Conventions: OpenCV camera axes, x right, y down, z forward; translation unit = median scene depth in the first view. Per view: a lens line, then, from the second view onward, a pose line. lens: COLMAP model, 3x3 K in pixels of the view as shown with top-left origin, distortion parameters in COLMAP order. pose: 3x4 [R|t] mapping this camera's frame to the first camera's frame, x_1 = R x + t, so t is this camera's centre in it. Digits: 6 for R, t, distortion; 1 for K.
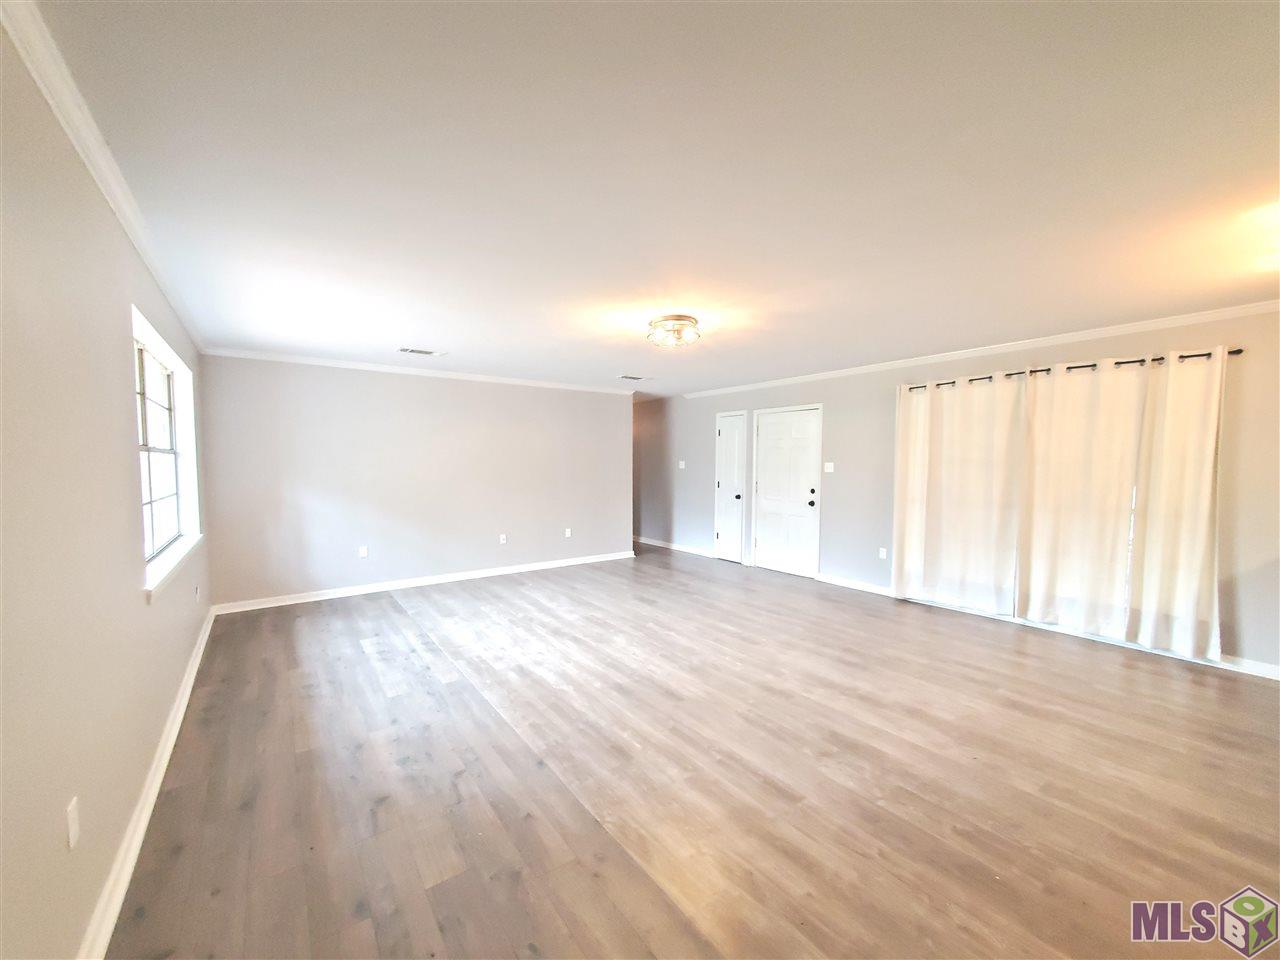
lens RADIAL K [[507.7, 0, 641.4], [0, 507.7, 488.9], [0, 0, 1]] dist [0.005538, 0.000252]
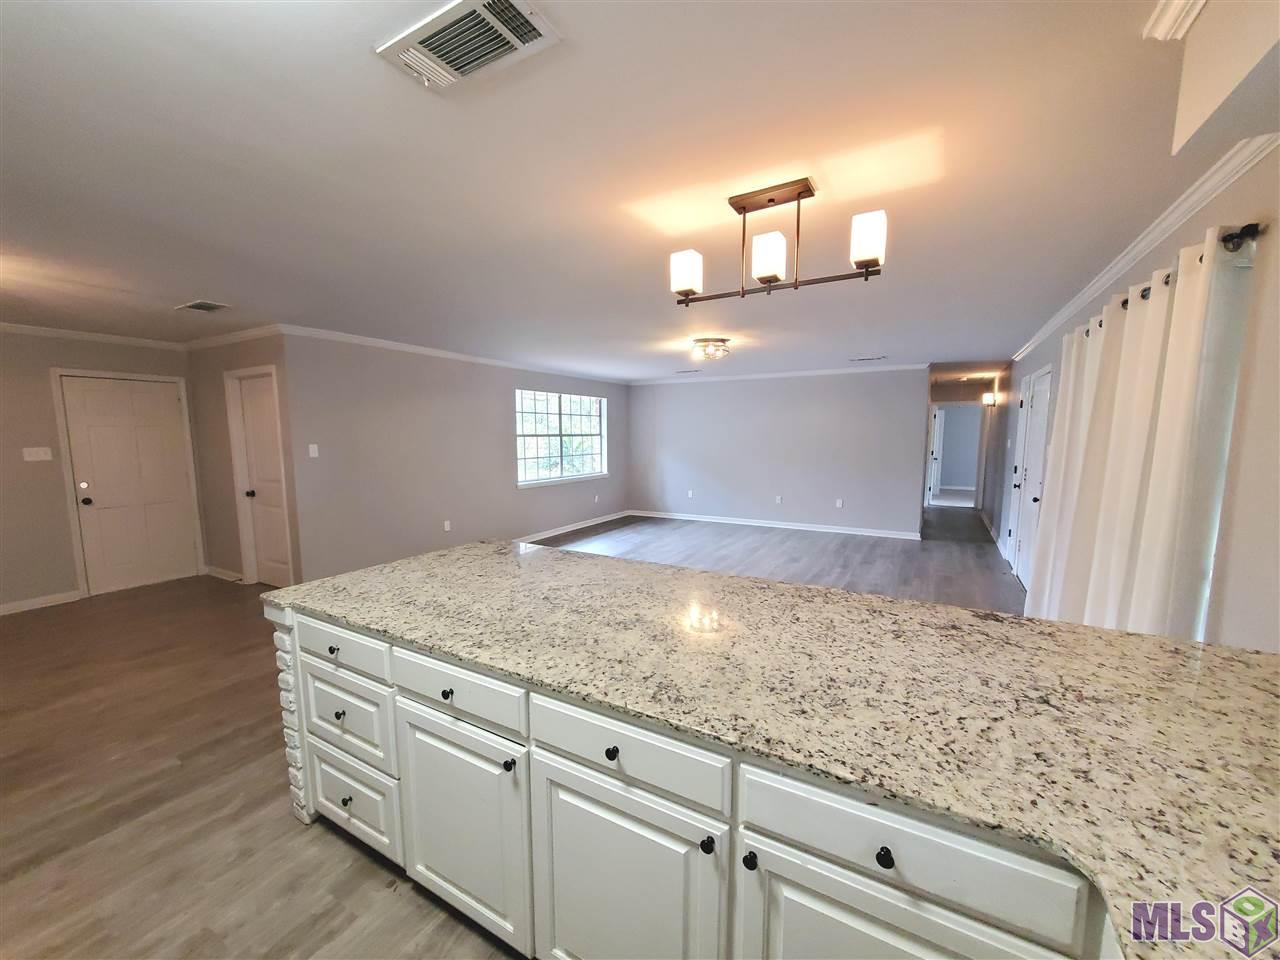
lens RADIAL K [[507.7, 0, 641.4], [0, 507.7, 488.9], [0, 0, 1]] dist [0.005538, 0.000252]
pose [[0.415191, 0.097460, -0.904499, 1.030774], [-0.043131, 0.995236, 0.087438, -0.035623], [0.908711, 0.002709, 0.417416, 0.217660]]
